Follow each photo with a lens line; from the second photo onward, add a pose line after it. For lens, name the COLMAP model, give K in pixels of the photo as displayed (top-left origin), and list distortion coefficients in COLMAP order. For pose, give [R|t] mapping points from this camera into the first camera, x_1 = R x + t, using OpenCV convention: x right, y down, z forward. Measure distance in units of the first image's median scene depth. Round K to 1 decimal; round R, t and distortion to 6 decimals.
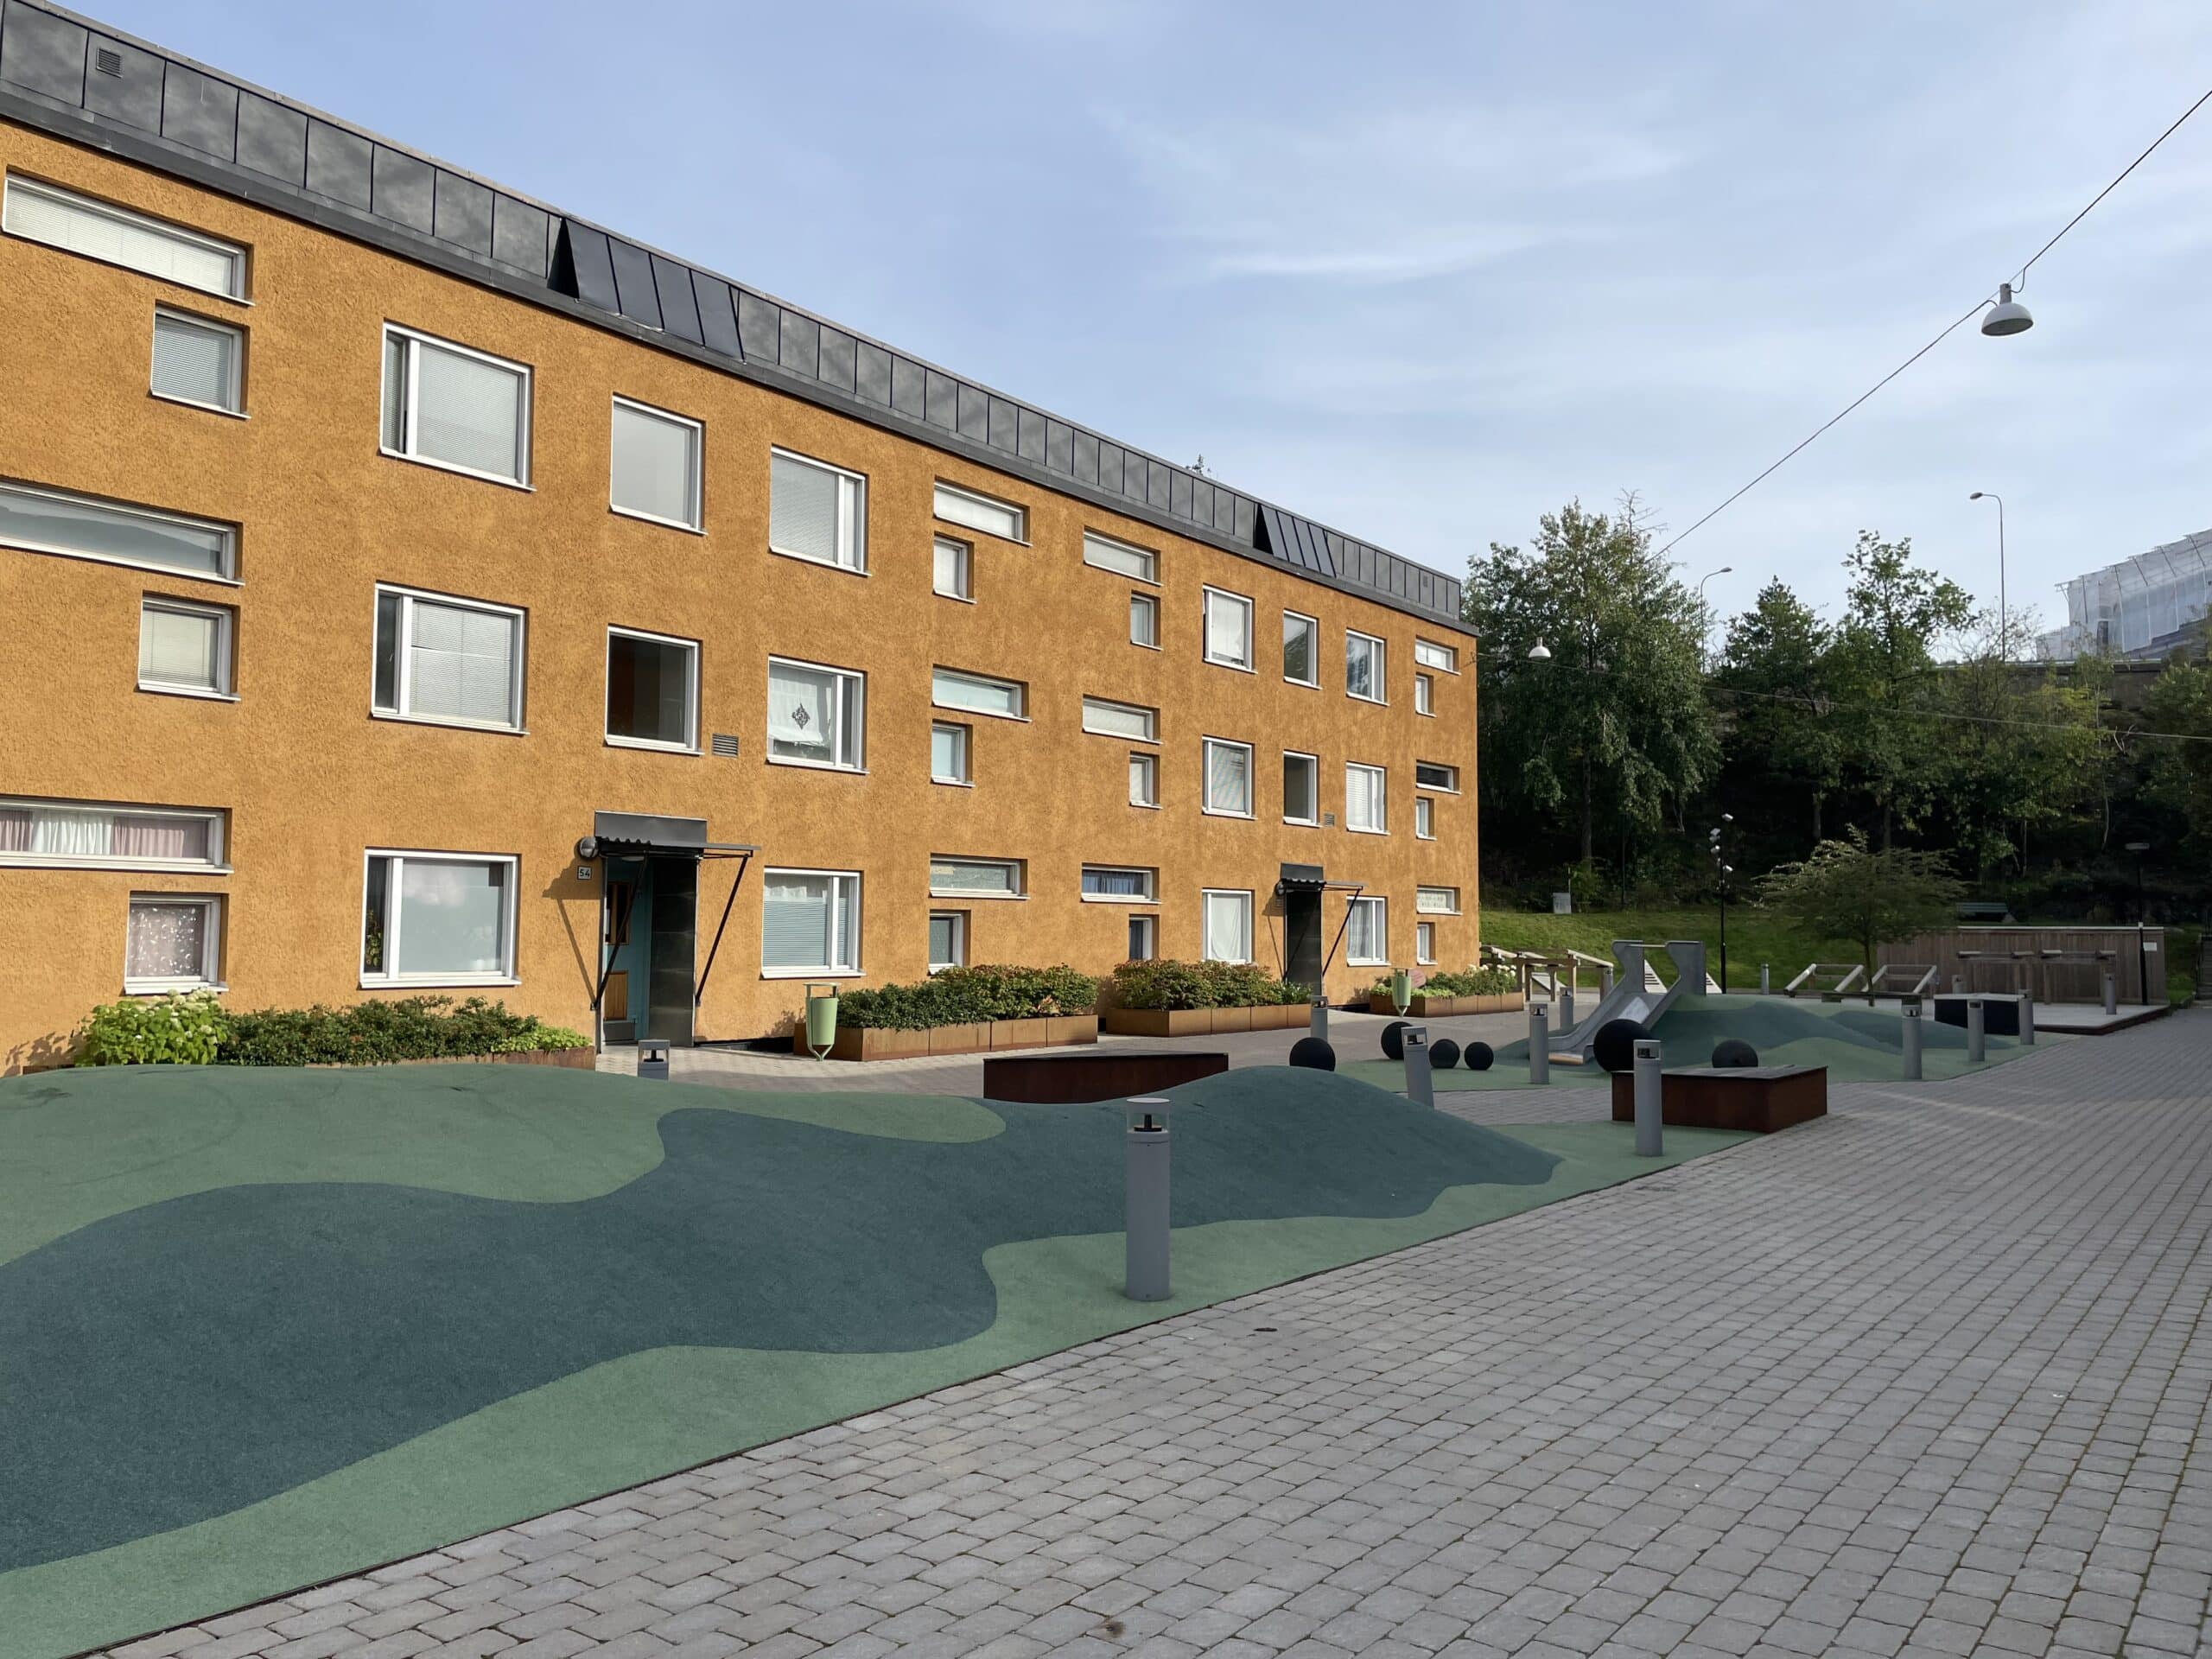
lens RADIAL K [[1688.1, 0, 1103.0], [0, 1688.1, 825.7], [0, 0, 1]] dist [0.011815, -0.001501]
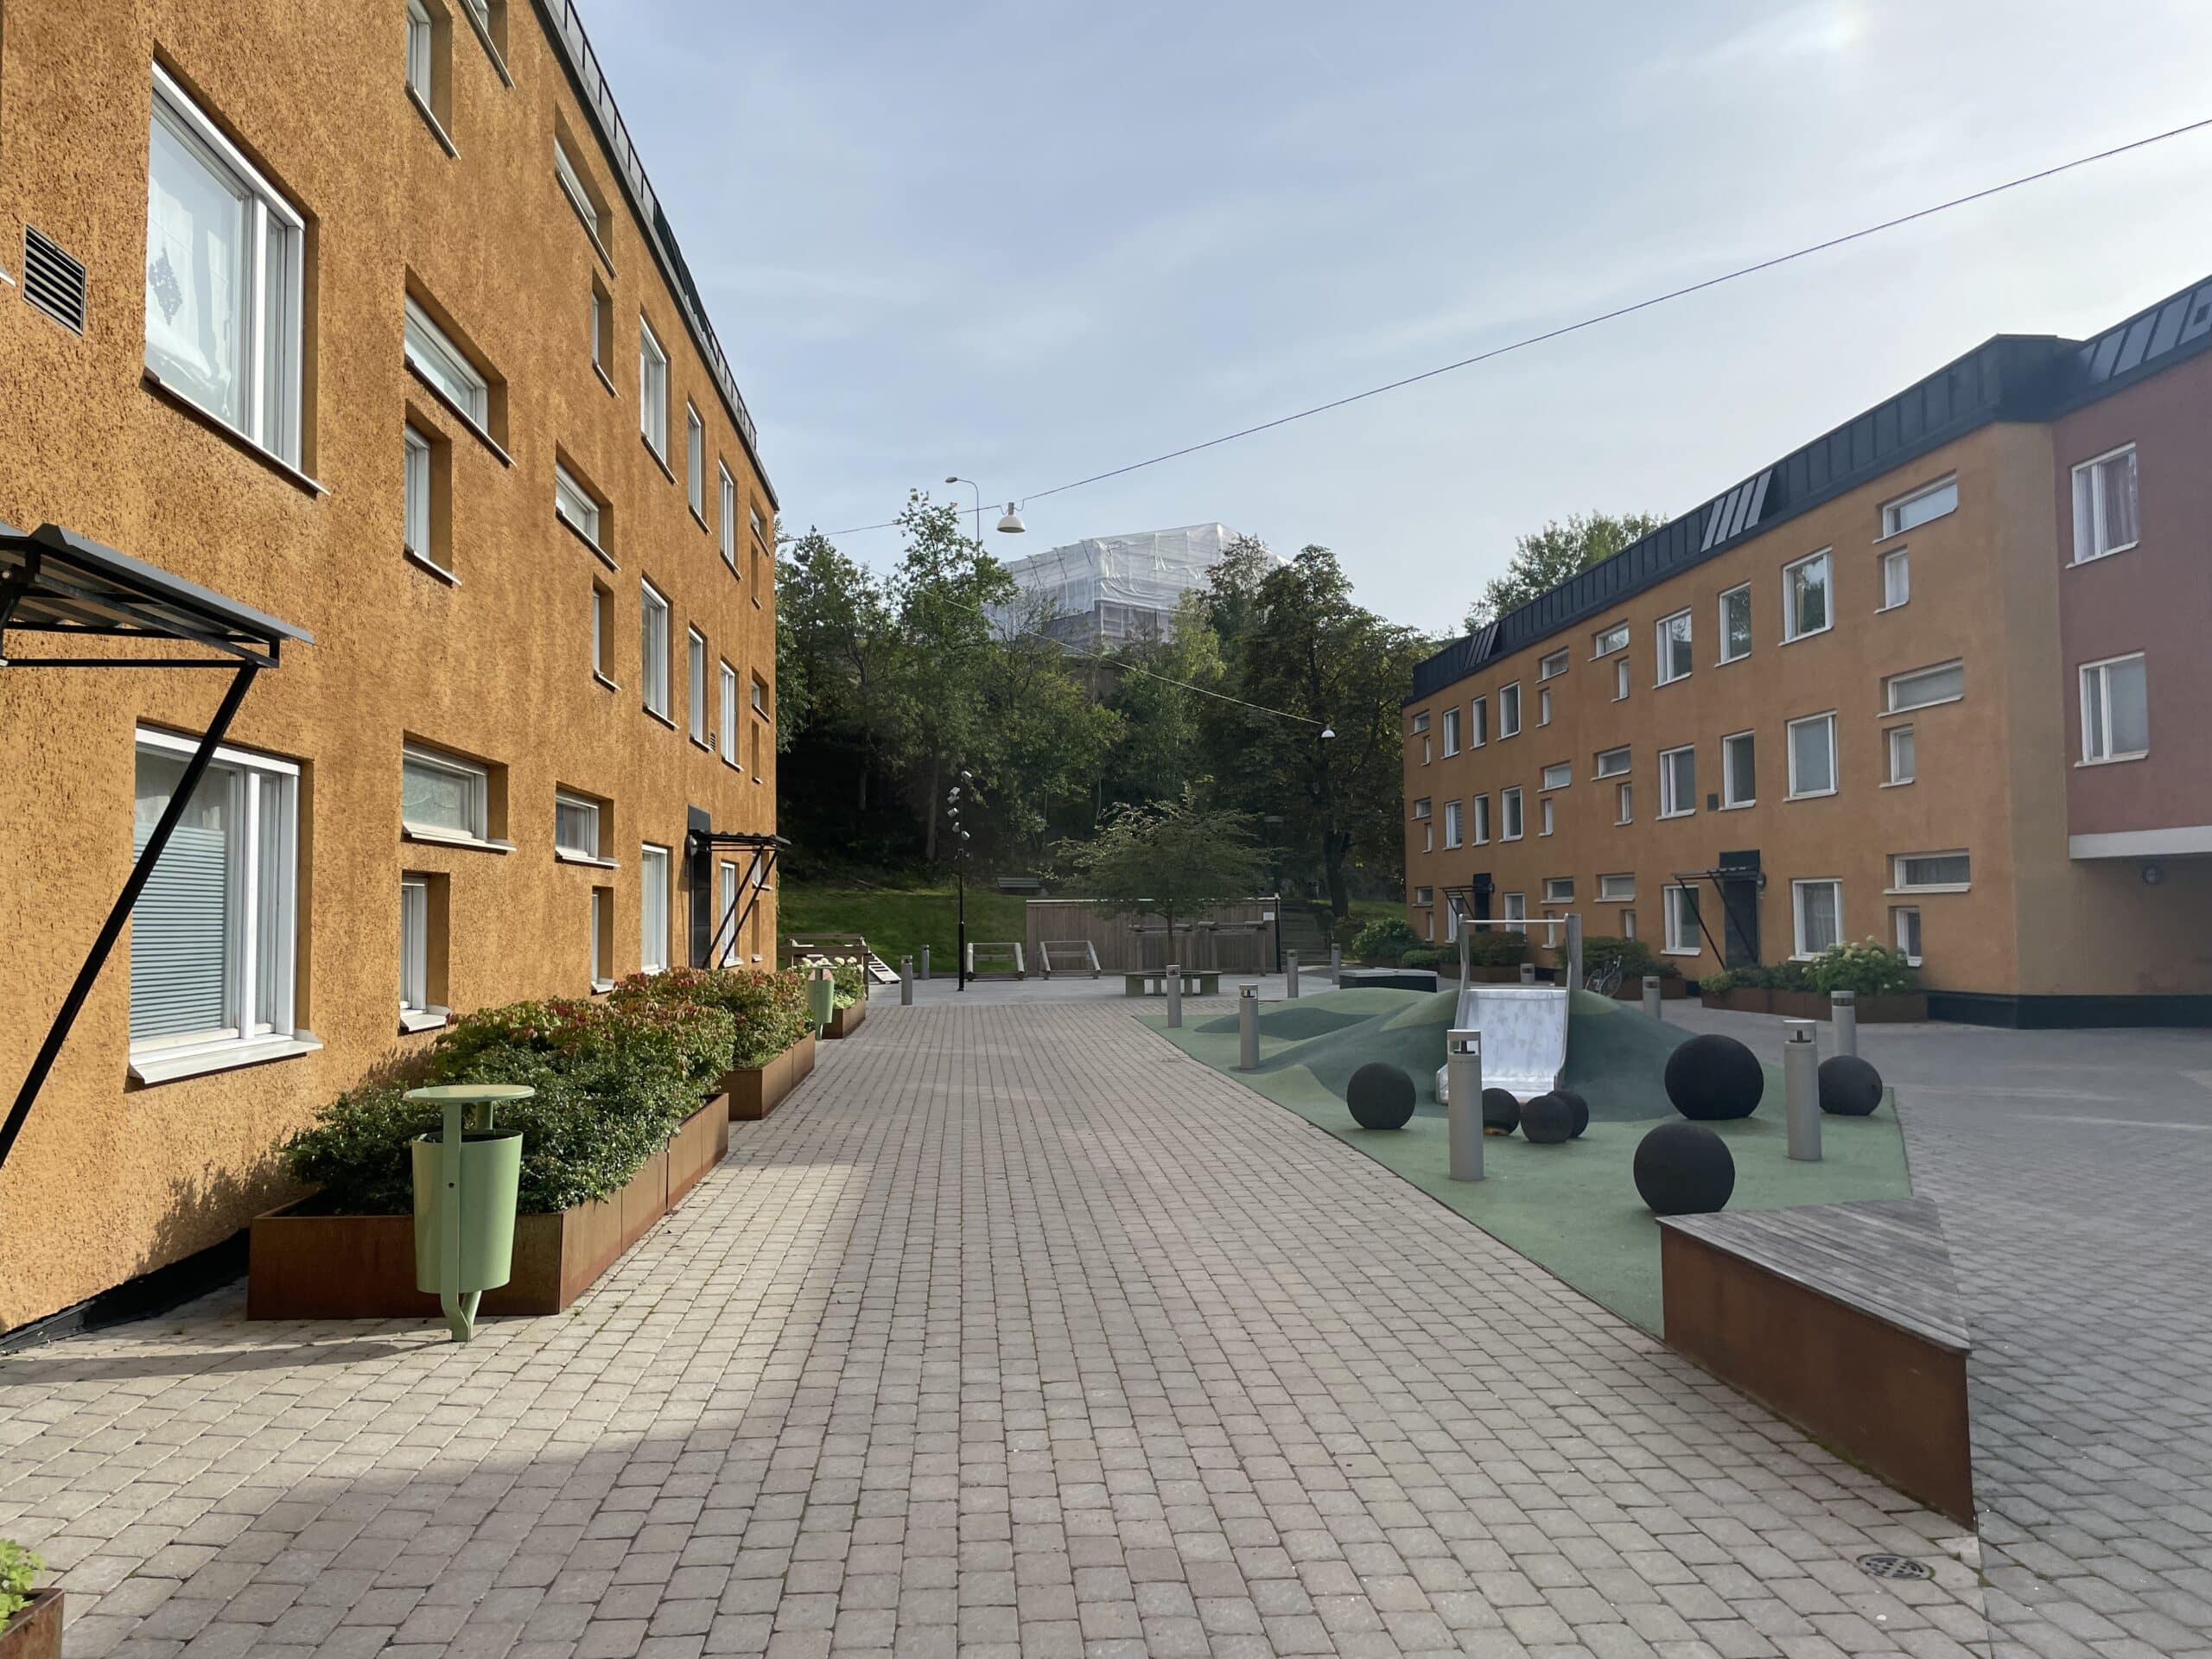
lens RADIAL K [[1688.1, 0, 1102.2], [0, 1688.1, 834.1], [0, 0, 1]] dist [0.011815, -0.001501]
pose [[0.764506, 0.013371, 0.644477, -0.124887], [-0.022613, 0.999726, 0.006084, 0.018436], [-0.644219, -0.019225, 0.764599, 0.307628]]
